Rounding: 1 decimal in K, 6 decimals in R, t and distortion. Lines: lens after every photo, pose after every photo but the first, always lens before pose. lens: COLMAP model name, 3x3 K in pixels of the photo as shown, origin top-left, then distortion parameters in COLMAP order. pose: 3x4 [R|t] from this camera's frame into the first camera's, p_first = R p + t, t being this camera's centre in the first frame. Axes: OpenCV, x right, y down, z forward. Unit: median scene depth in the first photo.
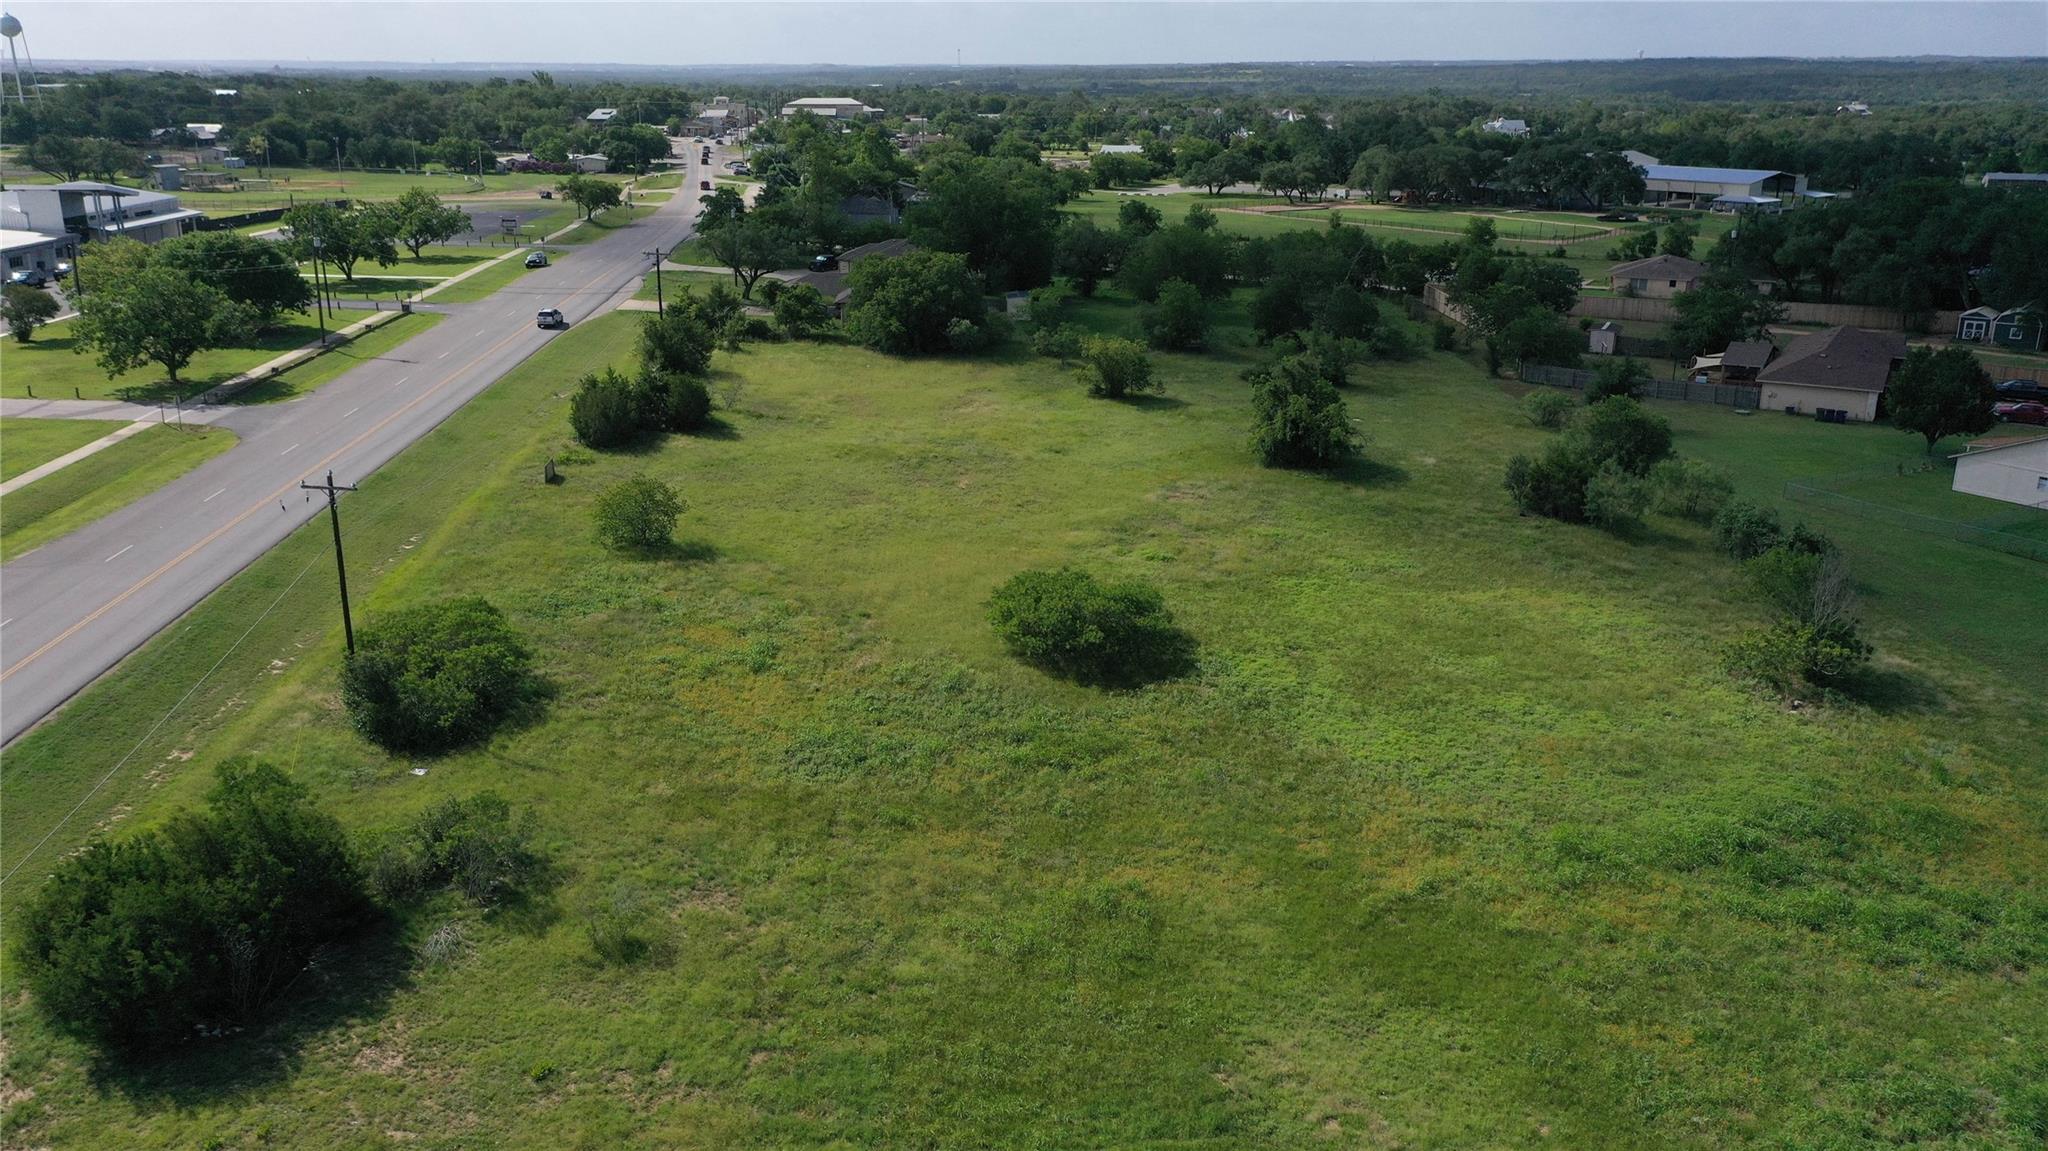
lens RADIAL K [[1635.5, 0, 1024.0], [0, 1635.5, 575.5], [0, 0, 1]] dist [0.012755, 0.013824]
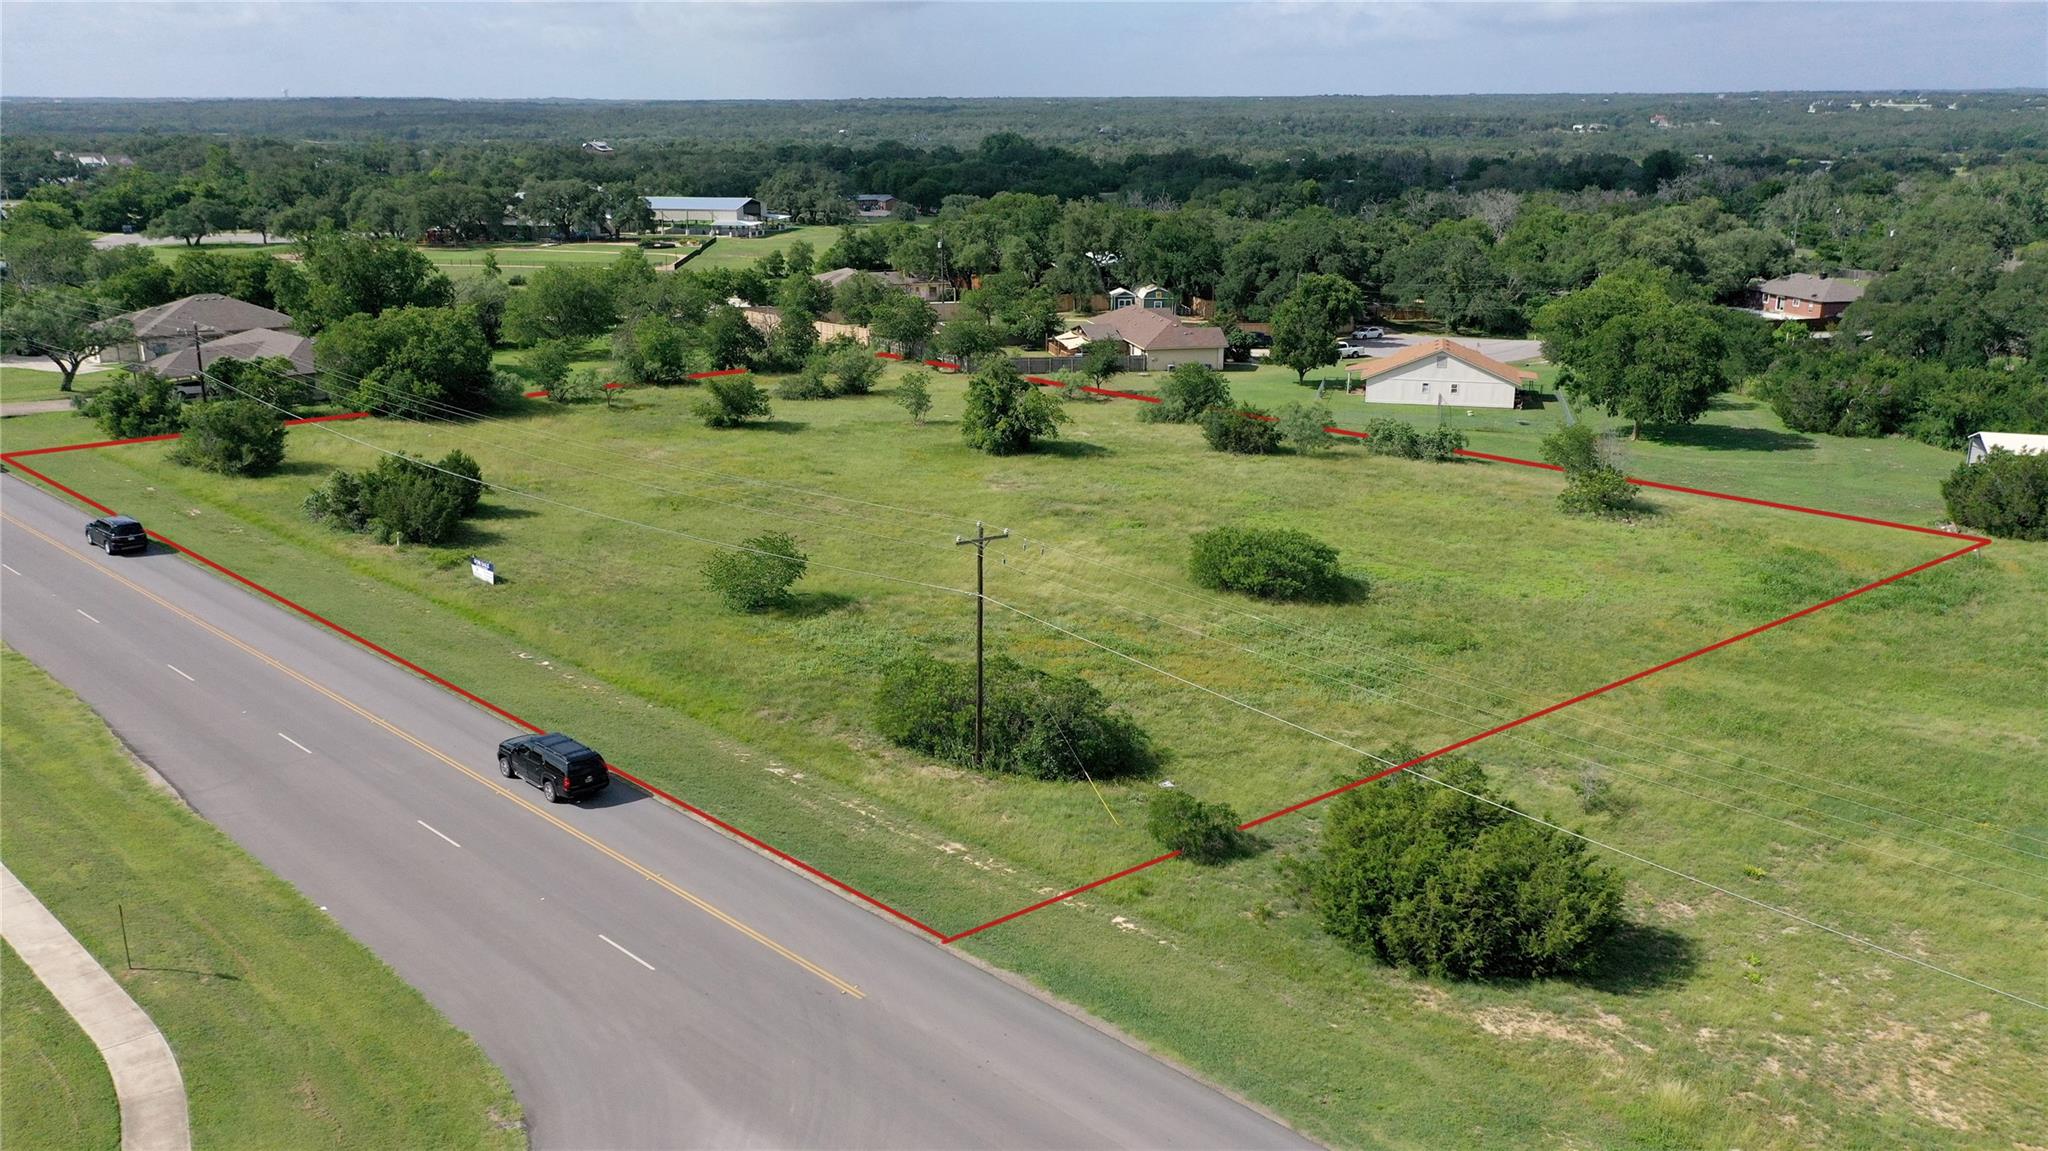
lens RADIAL K [[1632.8, 0, 1024.0], [0, 1632.8, 575.5], [0, 0, 1]] dist [0.026258, -0.000103]
pose [[0.718035, -0.193829, 0.668473, -0.570435], [0.208552, 0.976227, 0.059049, -0.045779], [-0.664027, 0.097012, 0.741388, 0.147140]]
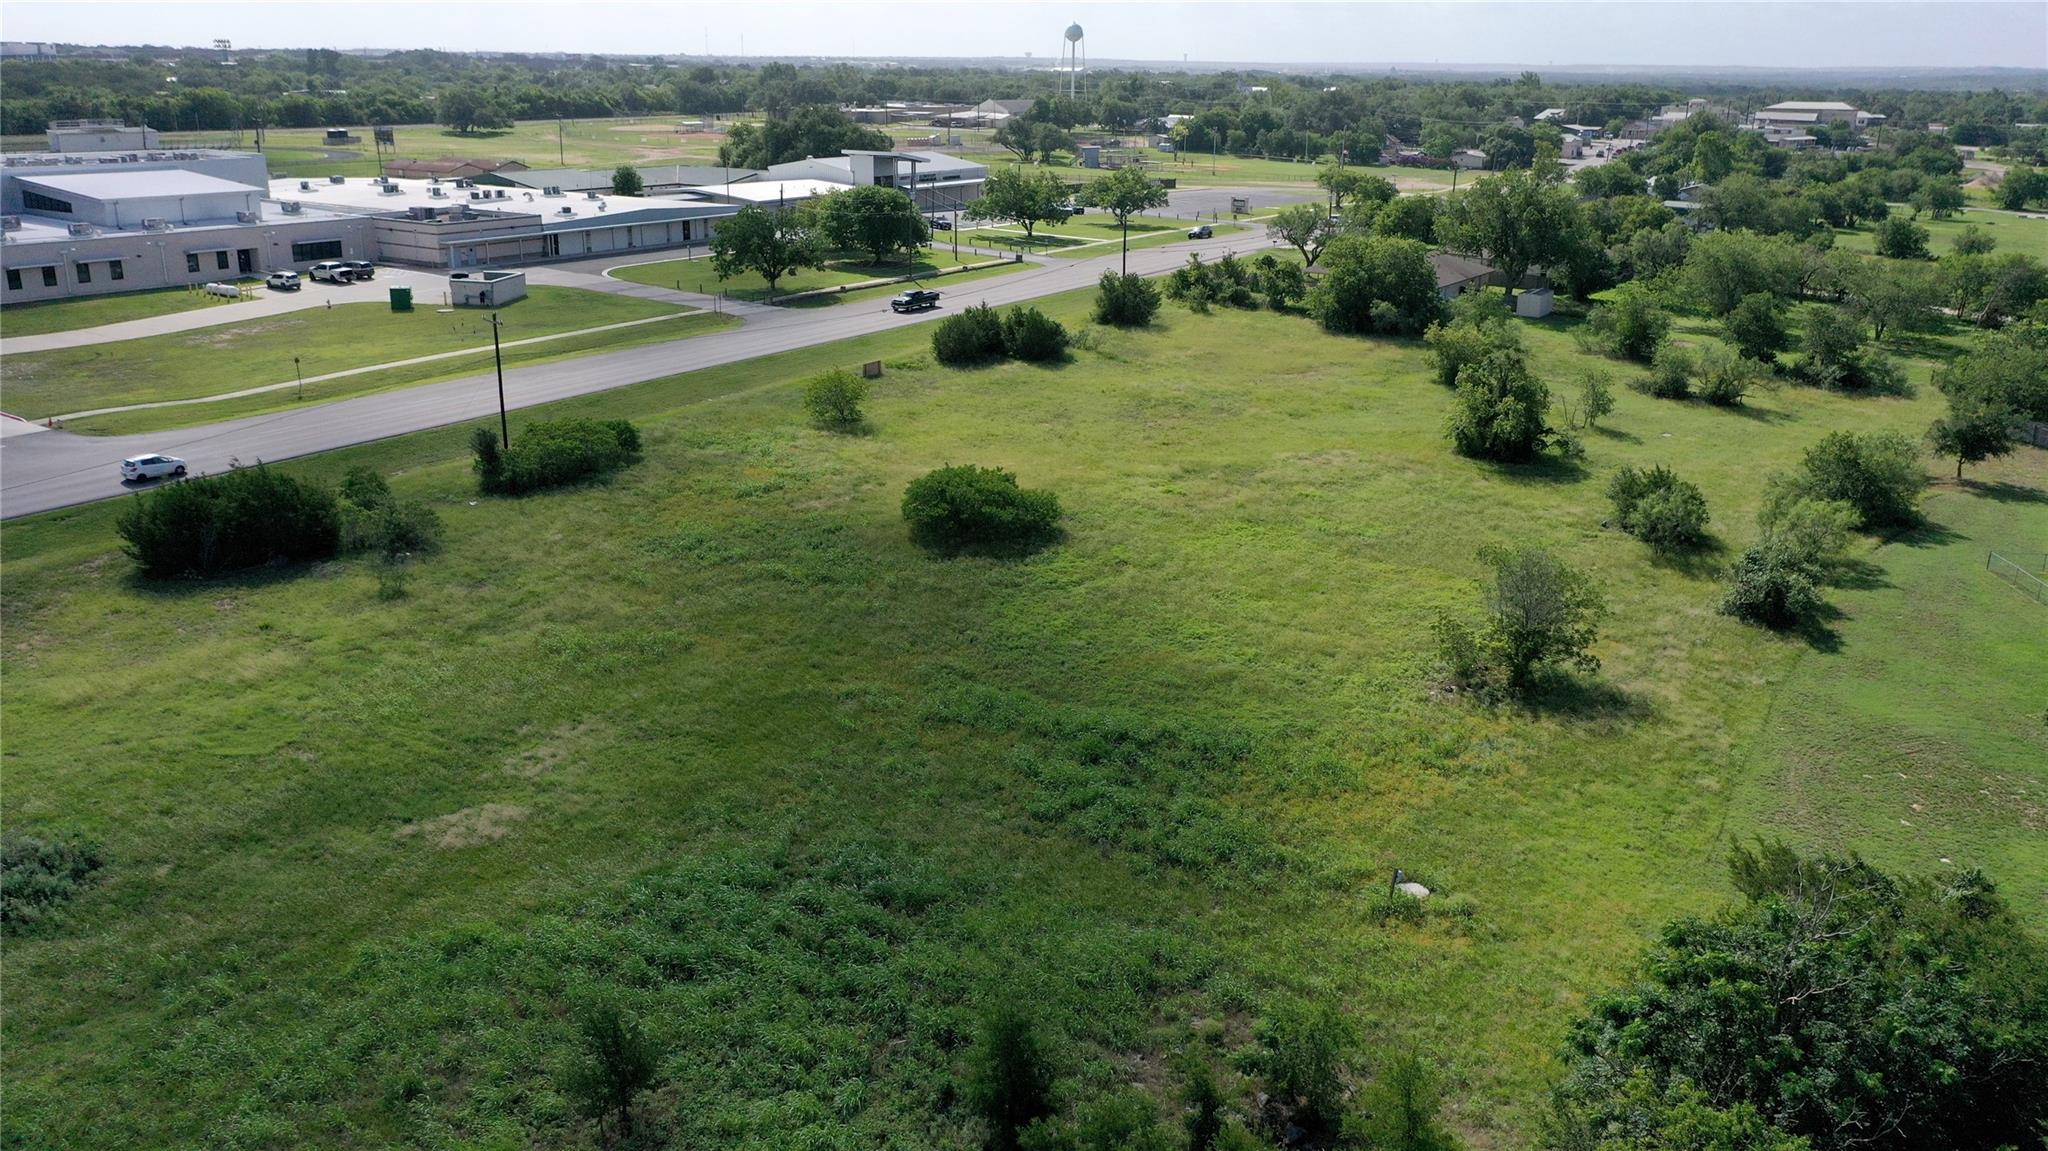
lens RADIAL K [[1635.5, 0, 1024.0], [0, 1635.5, 575.5], [0, 0, 1]] dist [0.012755, 0.013824]
pose [[0.806240, 0.183384, -0.562448, 0.489052], [-0.184289, 0.981288, 0.055778, 0.002011], [0.562152, 0.058682, 0.824949, 0.007951]]
